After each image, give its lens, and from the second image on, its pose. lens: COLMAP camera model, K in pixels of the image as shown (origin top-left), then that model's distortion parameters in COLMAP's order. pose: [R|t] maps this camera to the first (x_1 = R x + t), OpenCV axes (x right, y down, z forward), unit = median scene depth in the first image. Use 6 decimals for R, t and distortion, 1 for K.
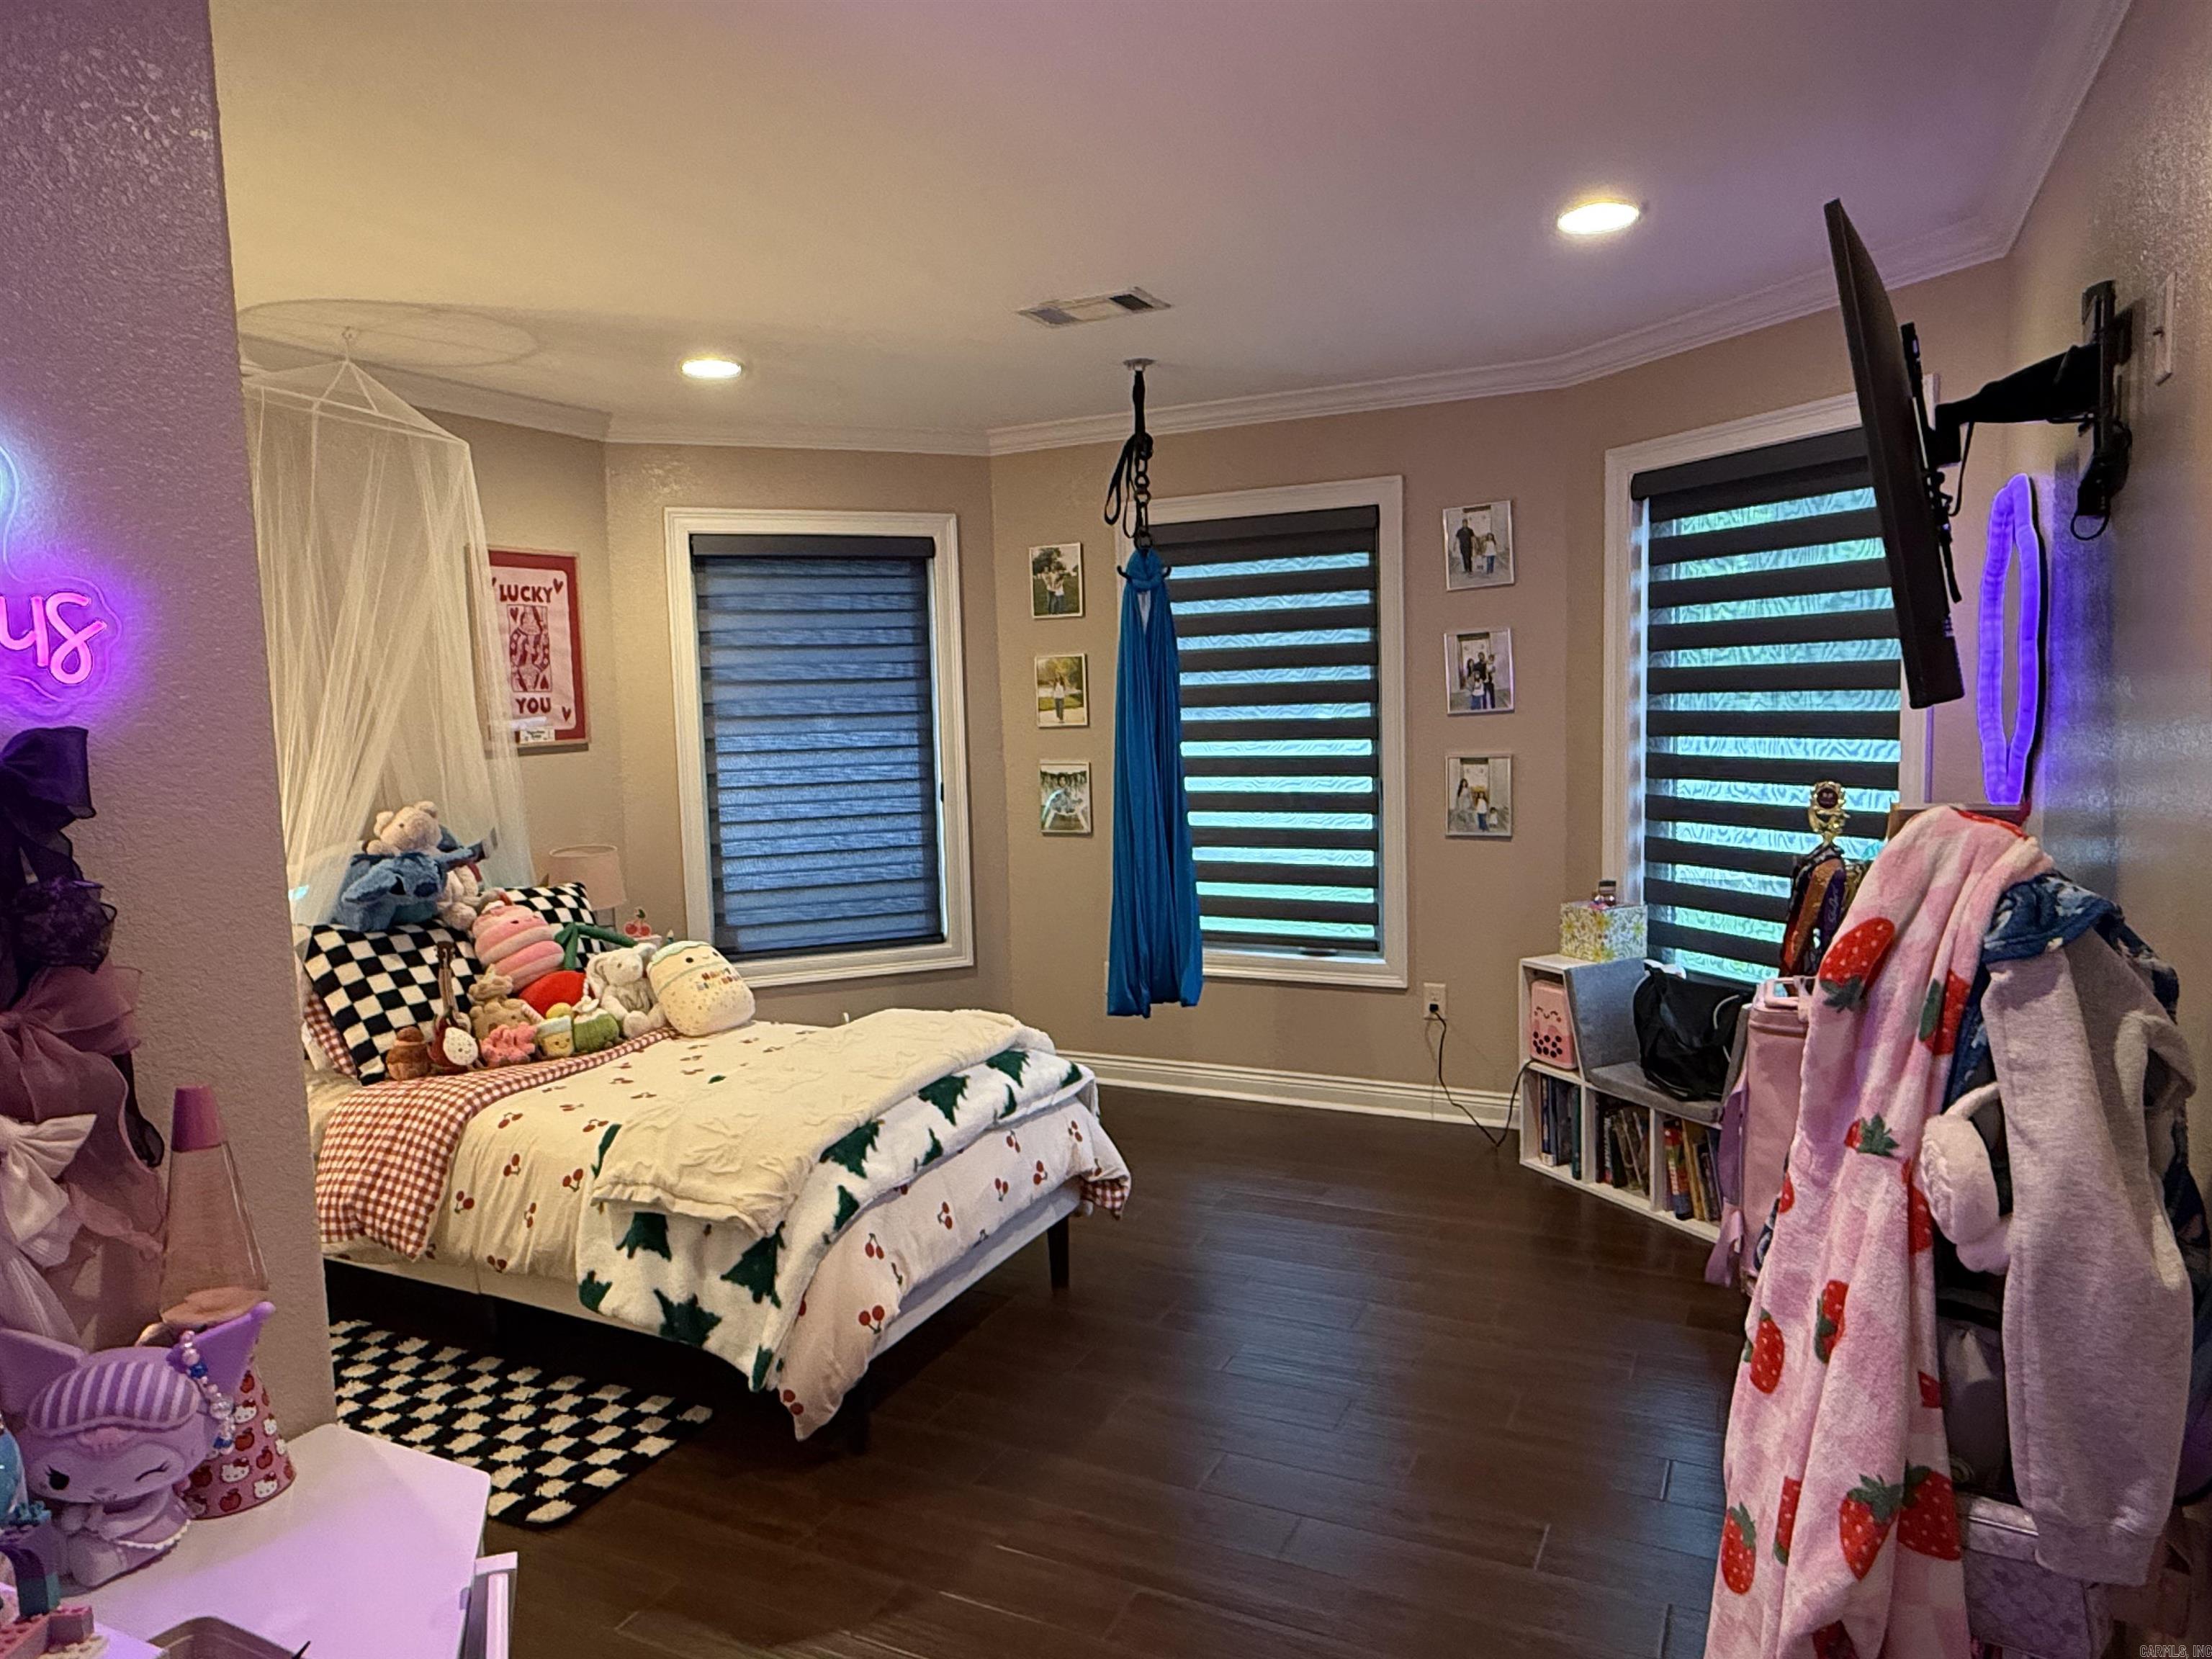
lens RADIAL K [[1403.6, 0, 1103.9], [0, 1403.6, 830.8], [0, 0, 1]] dist [-0.004497, -0.004141]
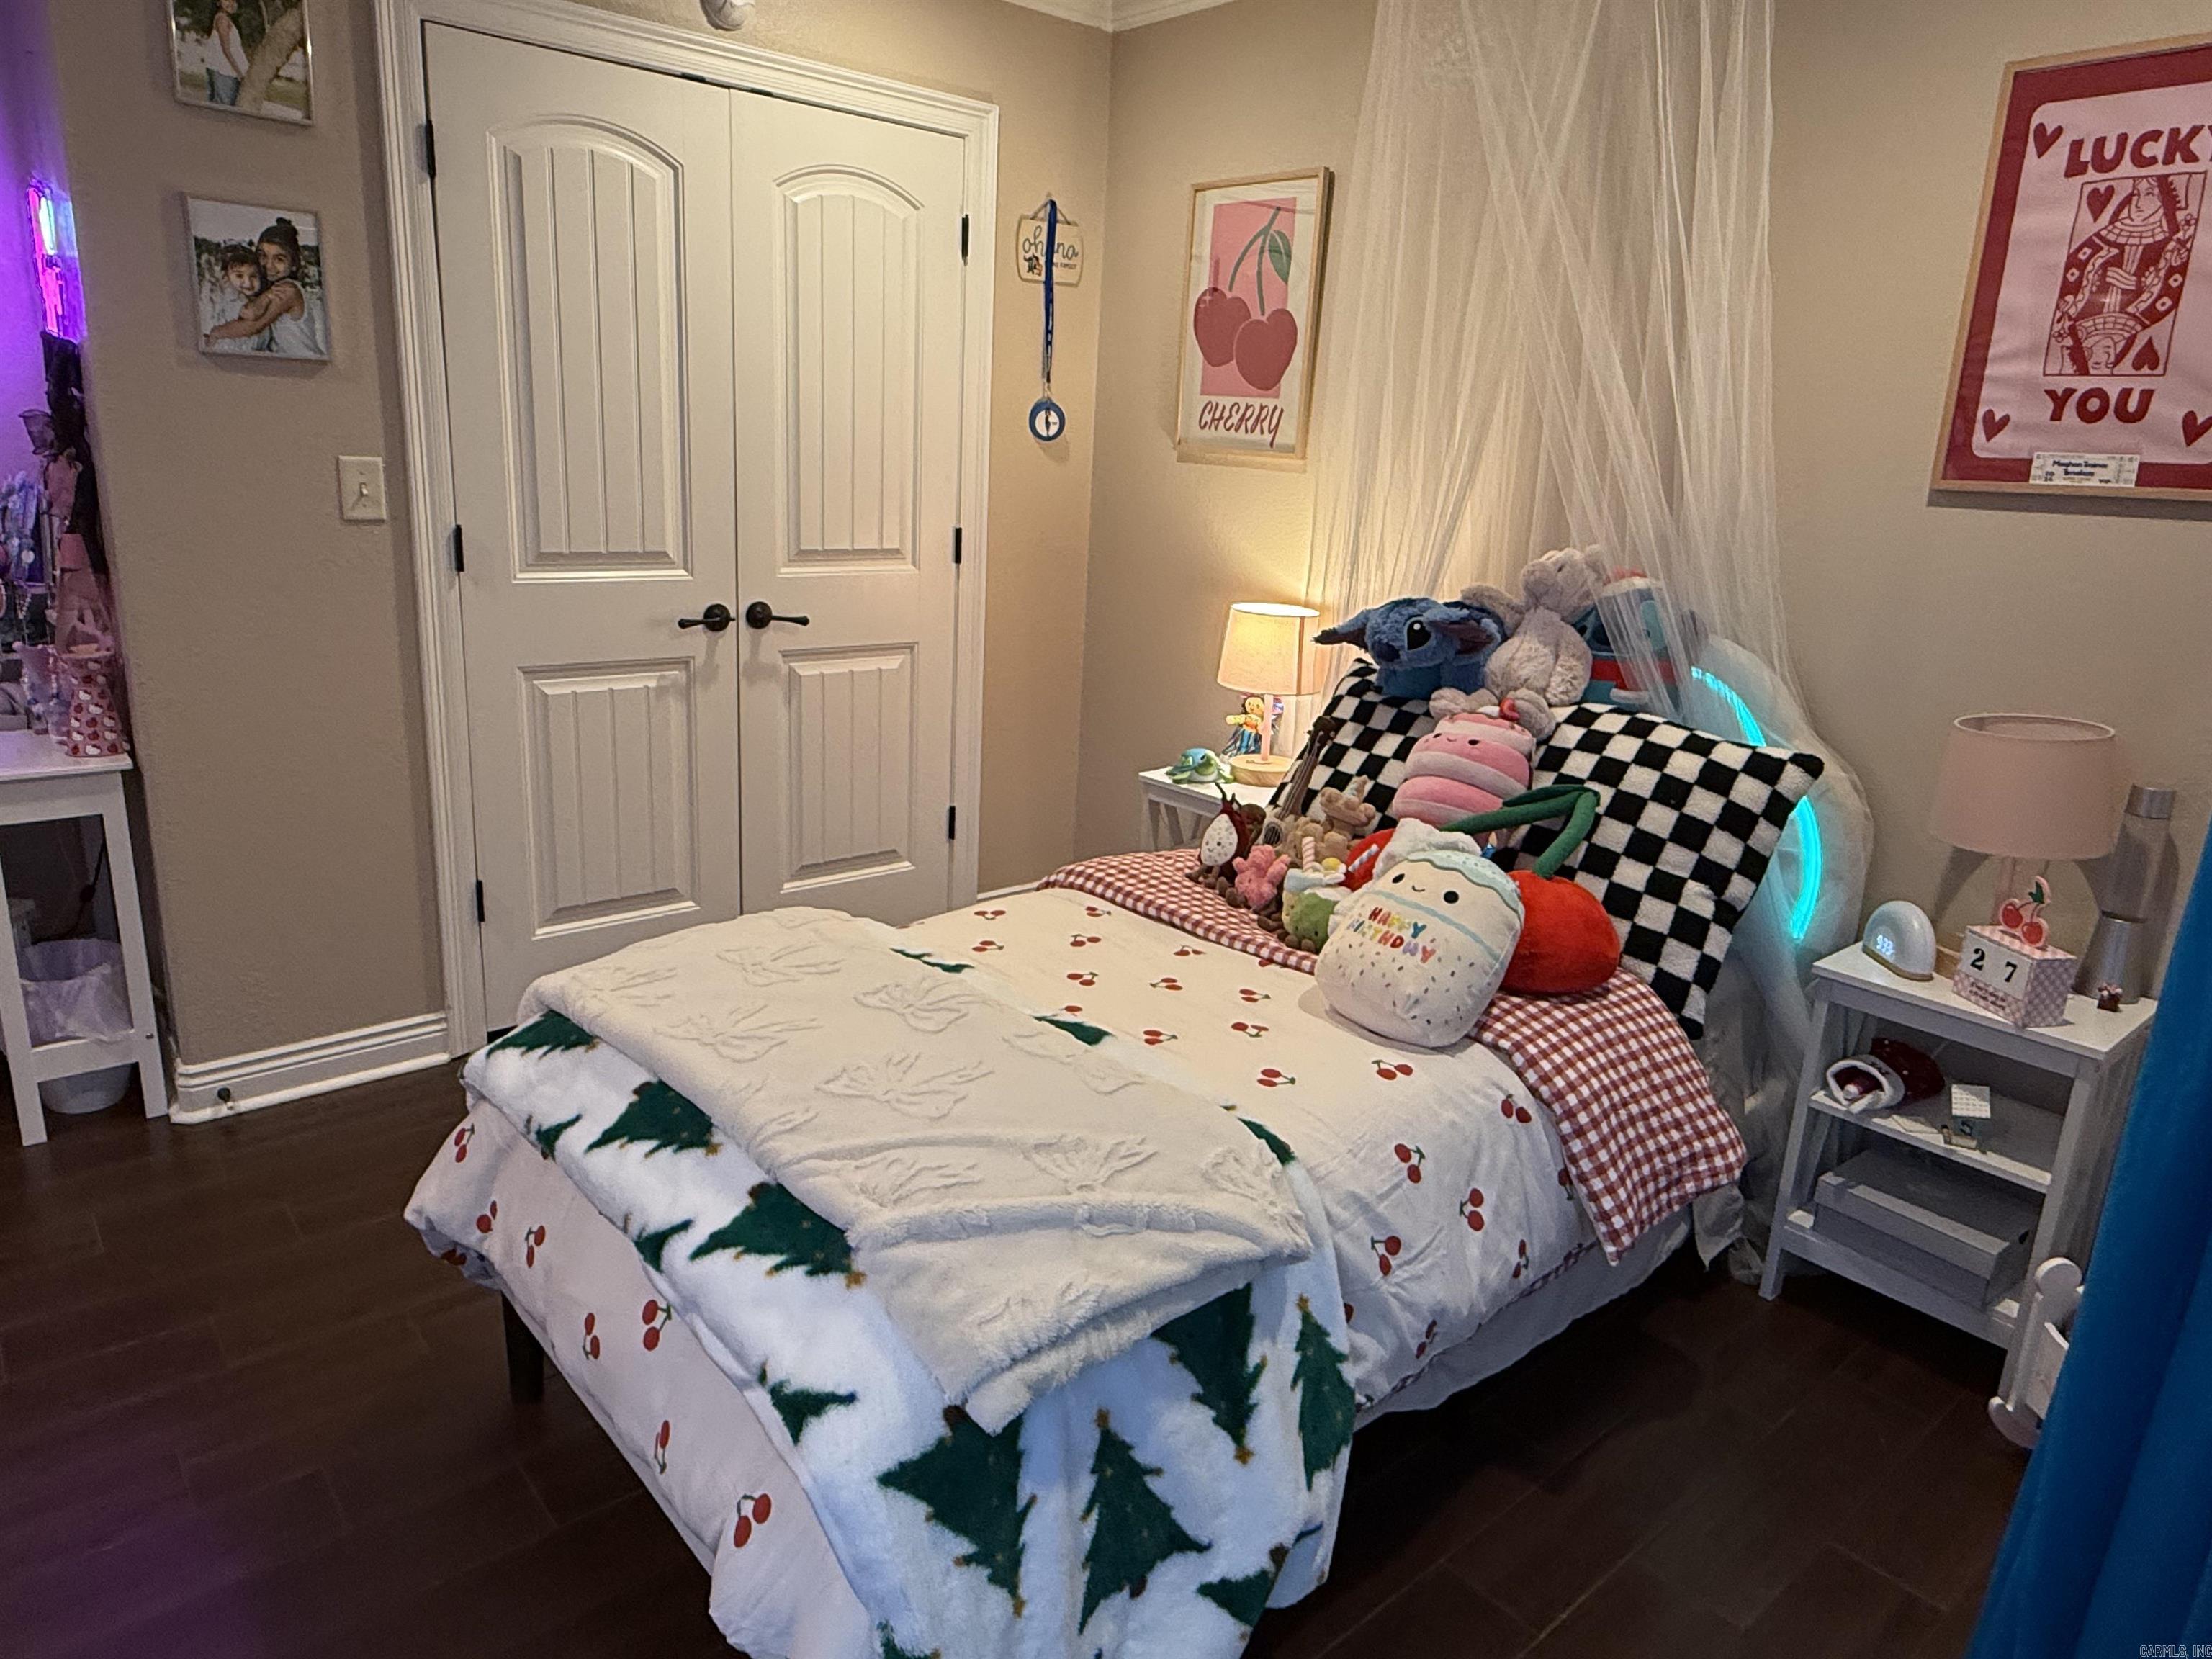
lens RADIAL K [[1403.6, 0, 1106.2], [0, 1403.6, 820.8], [0, 0, 1]] dist [-0.004497, -0.004141]
pose [[-0.397541, 0.255691, -0.881239, 0.172770], [-0.120038, 0.937645, 0.326209, -0.072611], [0.909699, 0.235464, -0.342060, 0.900573]]
